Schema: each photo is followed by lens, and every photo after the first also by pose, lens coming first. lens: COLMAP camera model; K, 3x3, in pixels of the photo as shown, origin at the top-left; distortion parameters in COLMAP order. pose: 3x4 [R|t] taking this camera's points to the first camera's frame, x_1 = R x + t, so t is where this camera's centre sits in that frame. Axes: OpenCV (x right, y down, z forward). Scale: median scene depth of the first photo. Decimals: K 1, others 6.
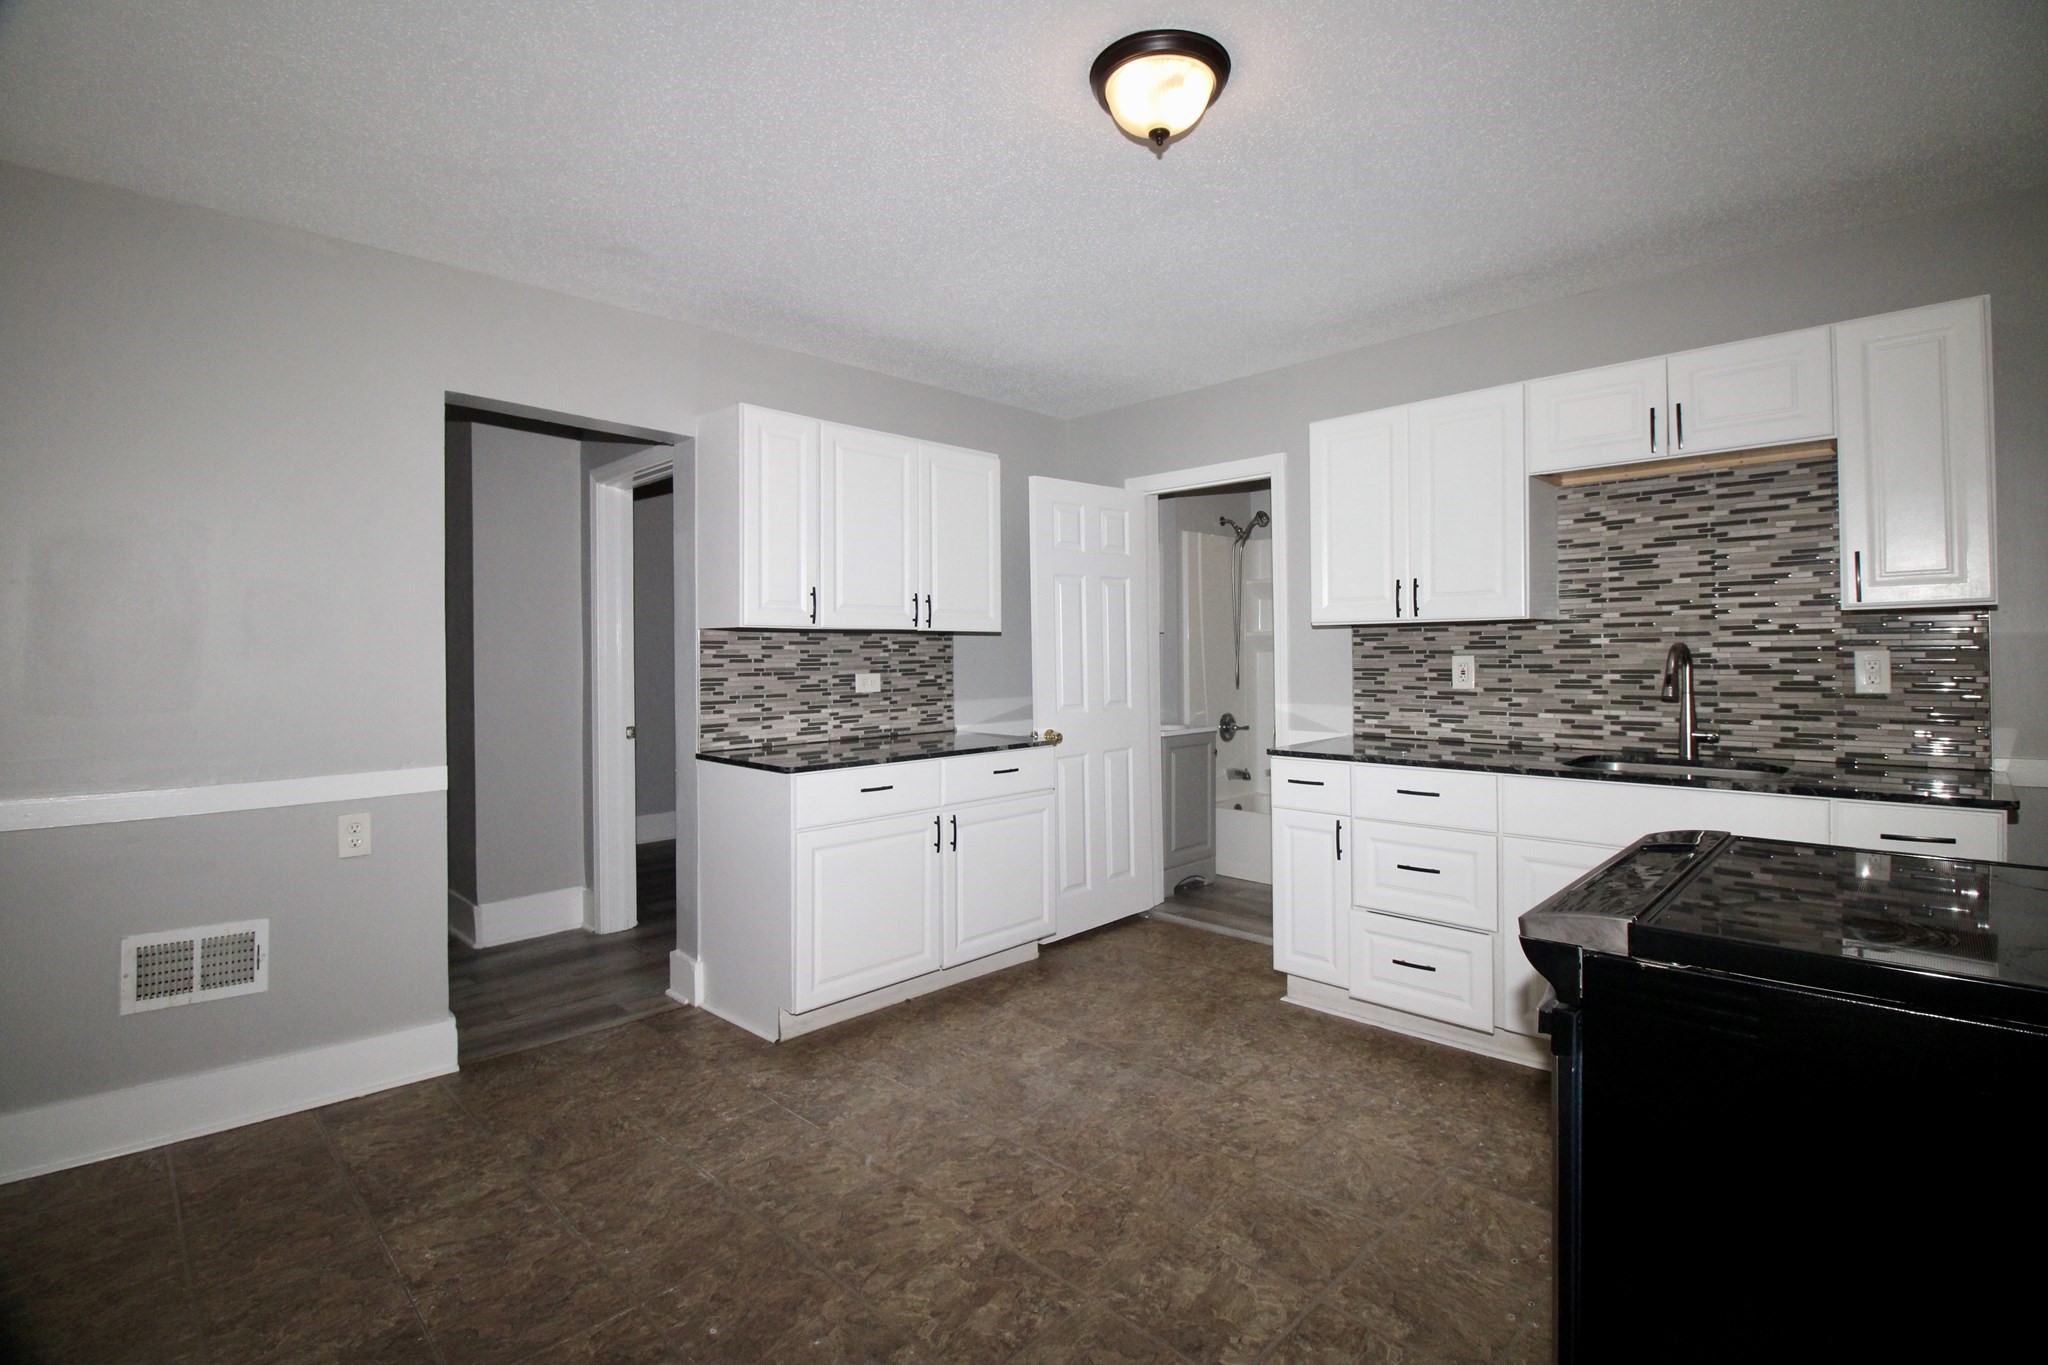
lens RADIAL K [[948.4, 0, 1036.8], [0, 948.4, 658.1], [0, 0, 1]] dist [0.002821, -0.014610]
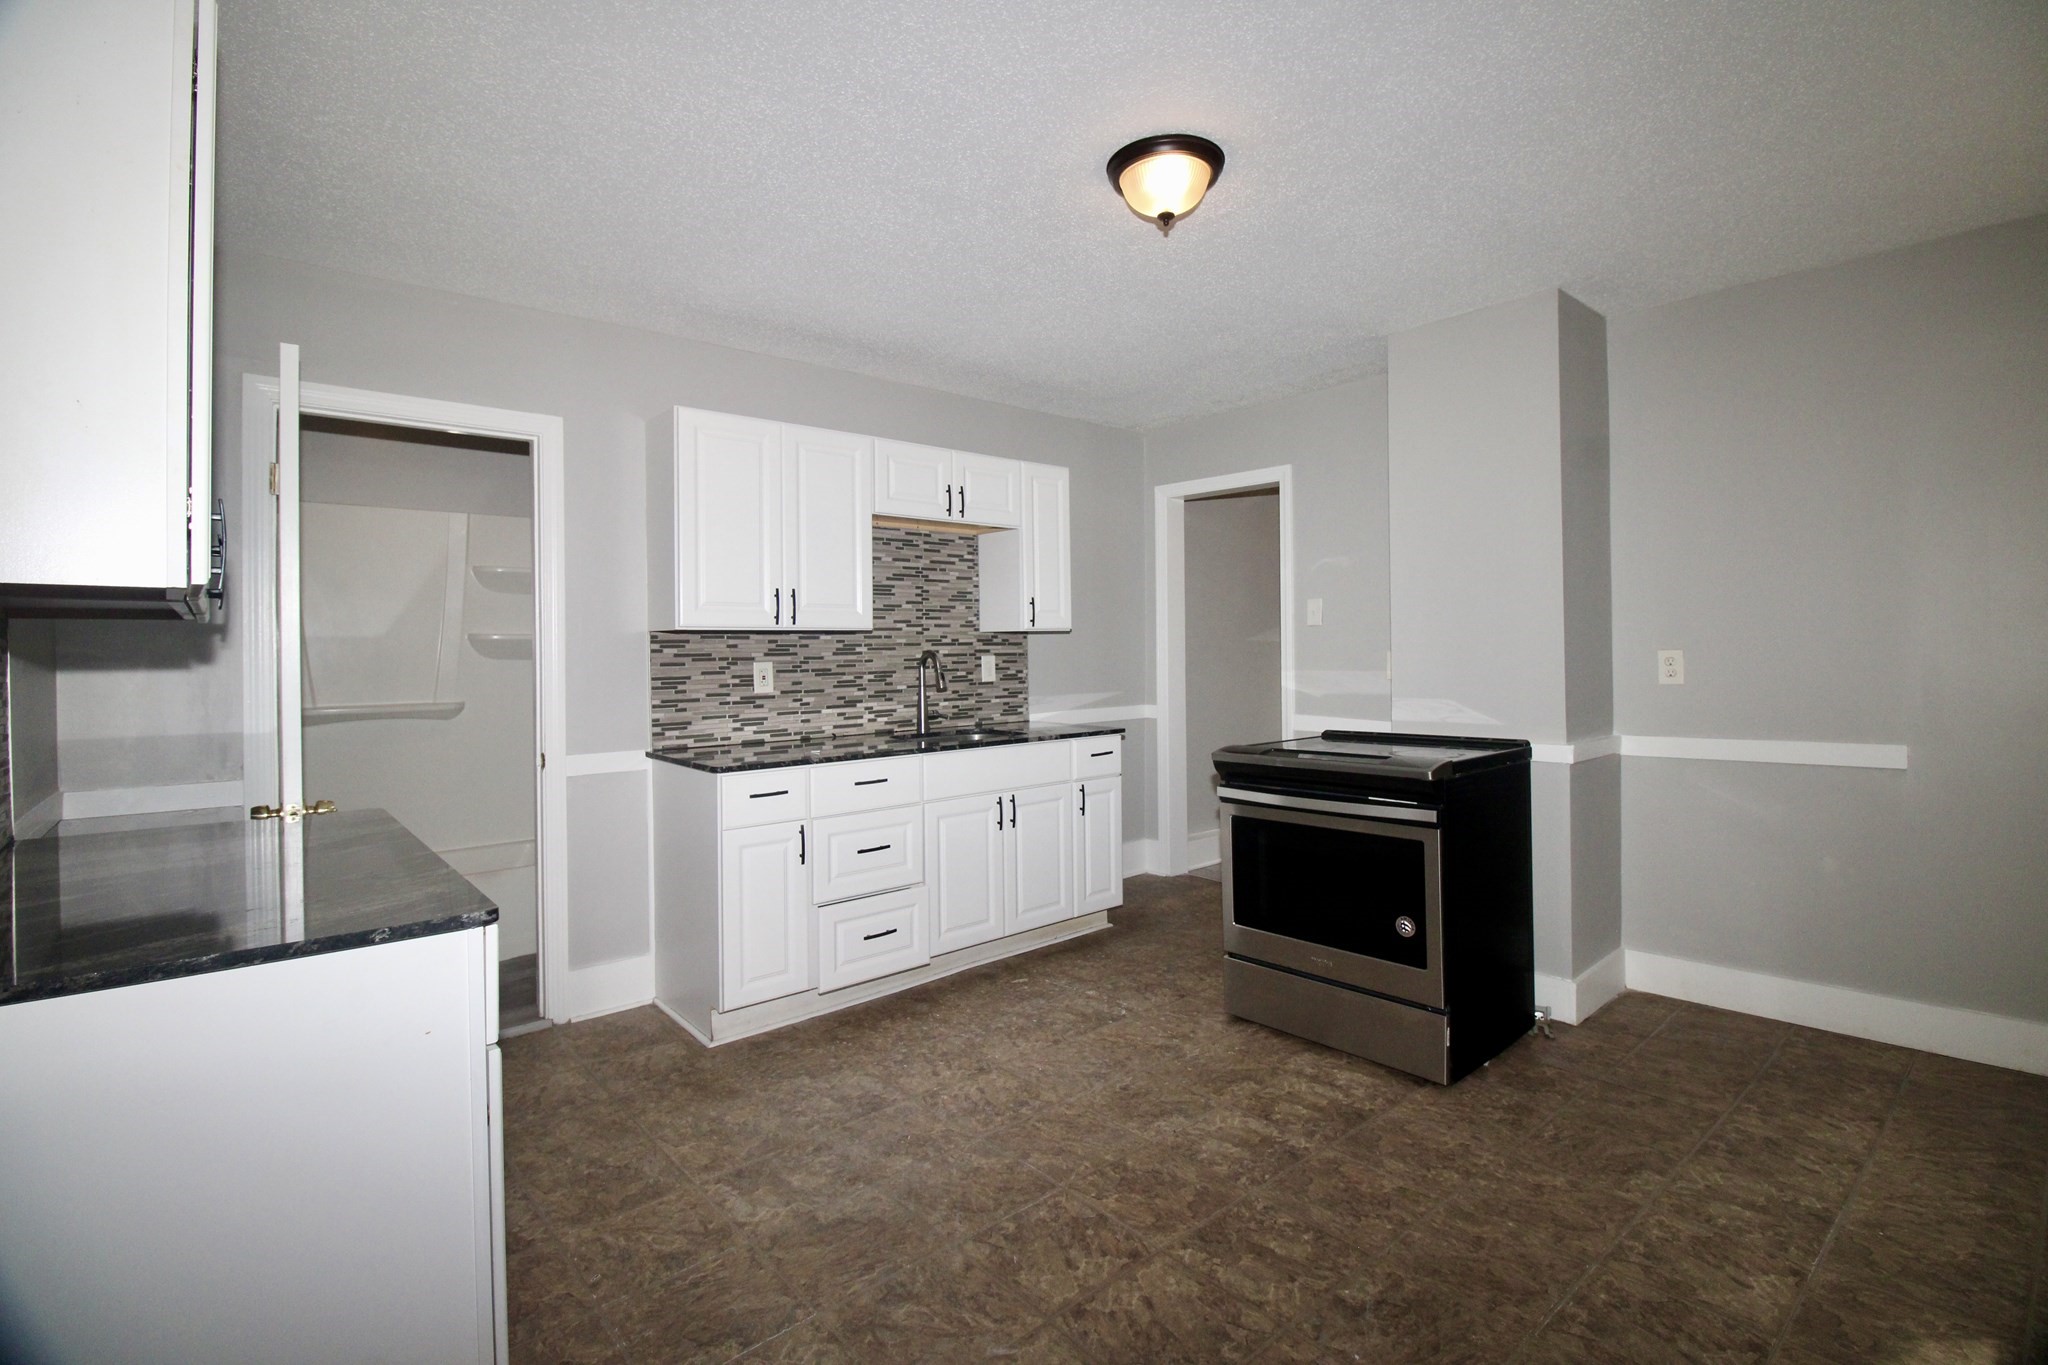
lens RADIAL K [[948.4, 0, 1036.8], [0, 948.4, 658.1], [0, 0, 1]] dist [0.002821, -0.014610]
pose [[0.074486, -0.000029, 0.997222, -0.637144], [0.018065, 0.999836, -0.001321, -0.000086], [-0.997058, 0.018113, 0.074474, 0.645448]]
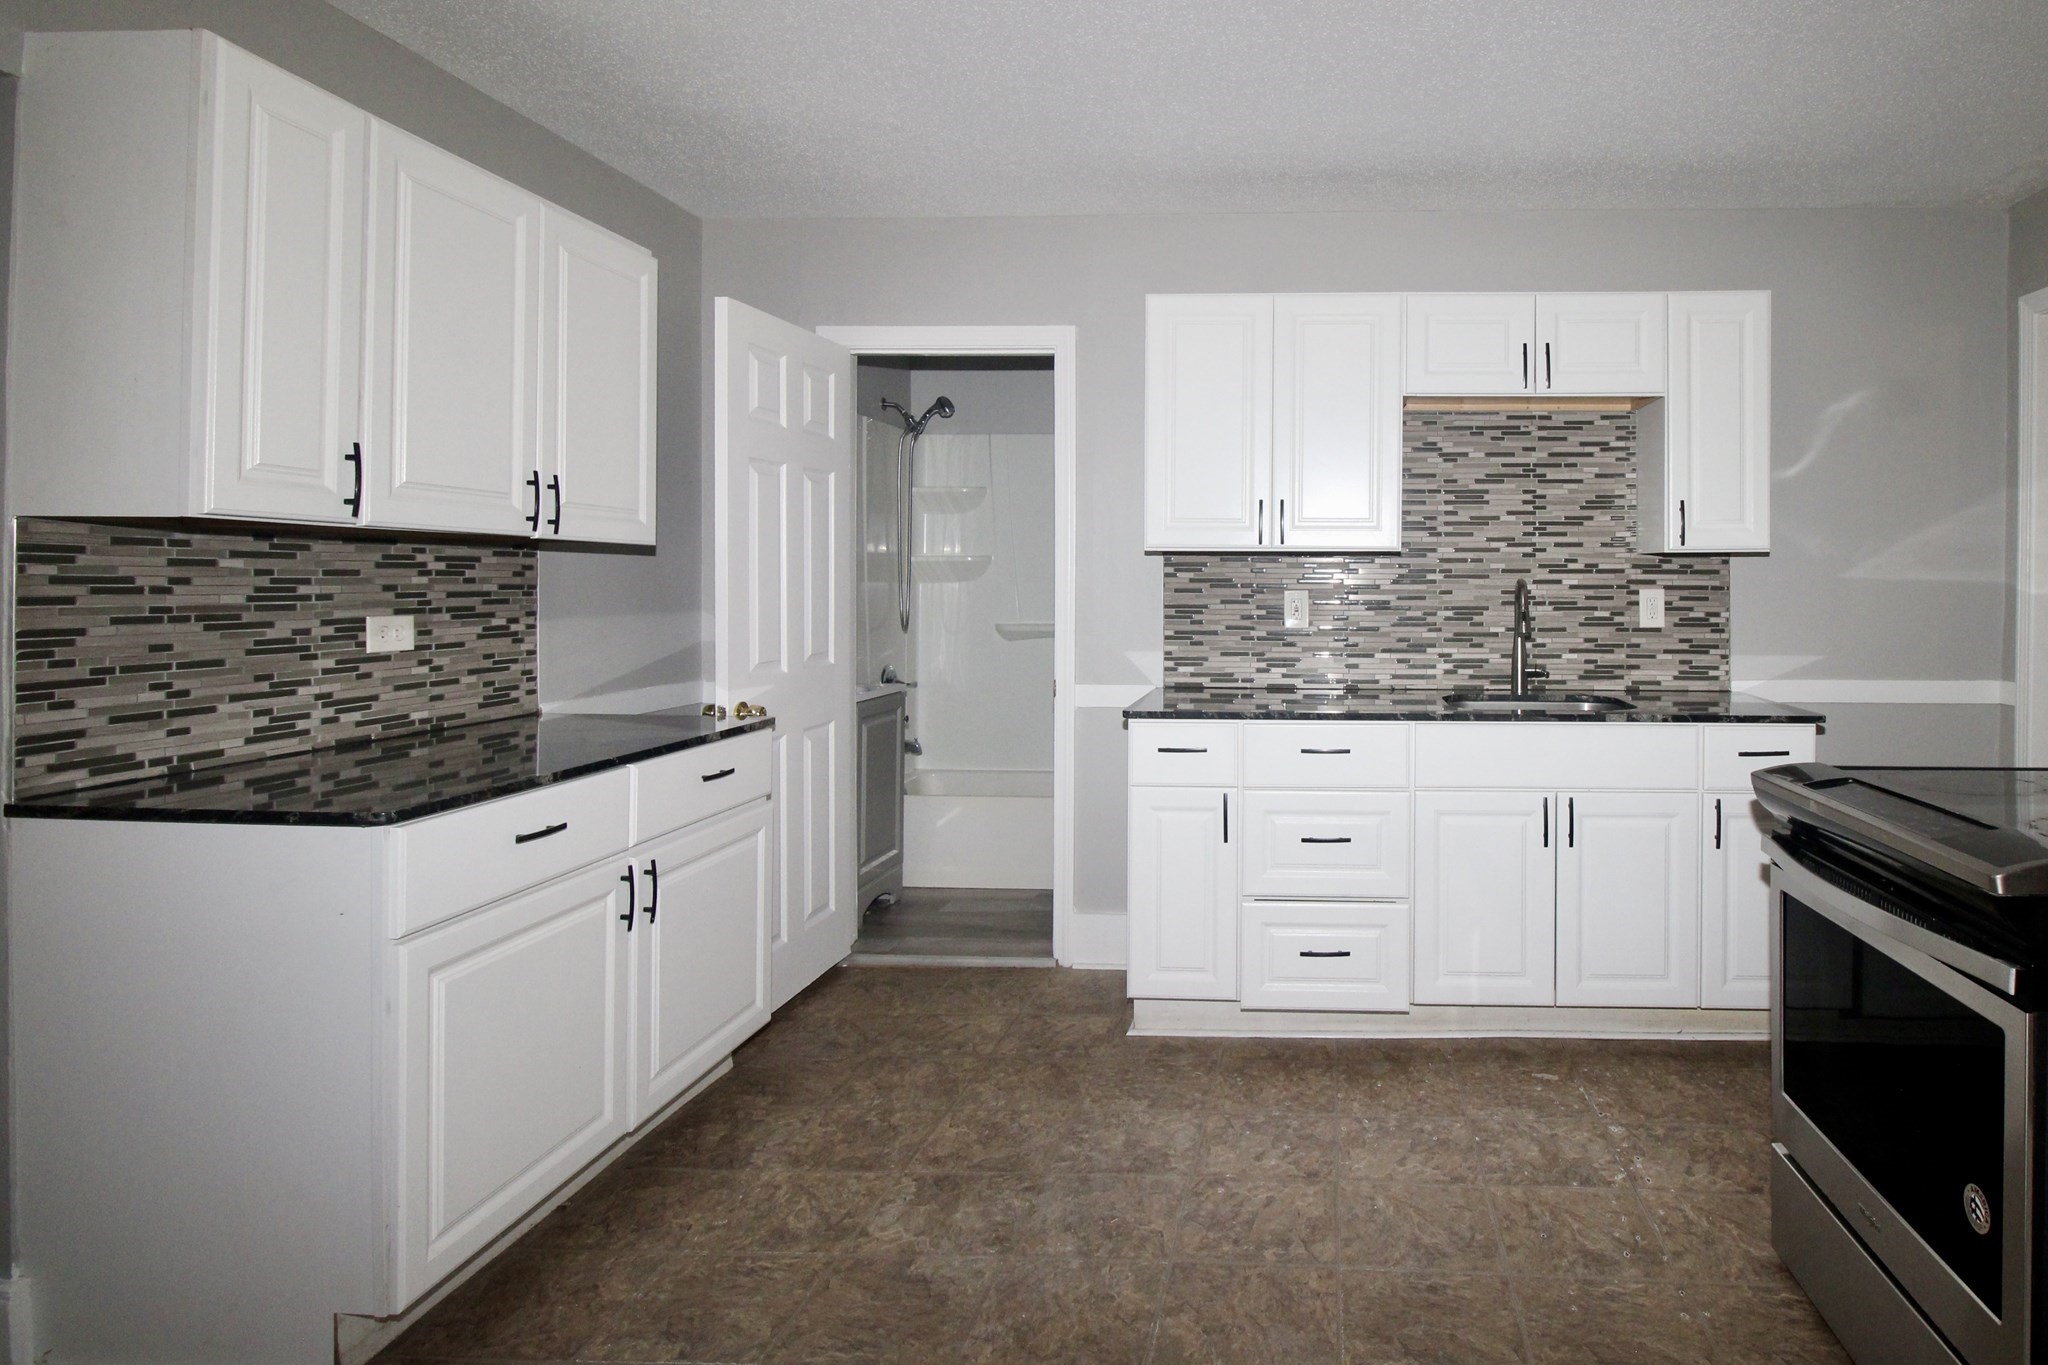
lens RADIAL K [[1132.7, 0, 1284.5], [0, 1132.7, 591.2], [0, 0, 1]] dist [0.002927, -0.013955]
pose [[0.738246, 0.006578, 0.674499, -0.283571], [-0.007257, 0.999972, -0.001810, 0.000167], [-0.674492, -0.003558, 0.738274, 0.244520]]
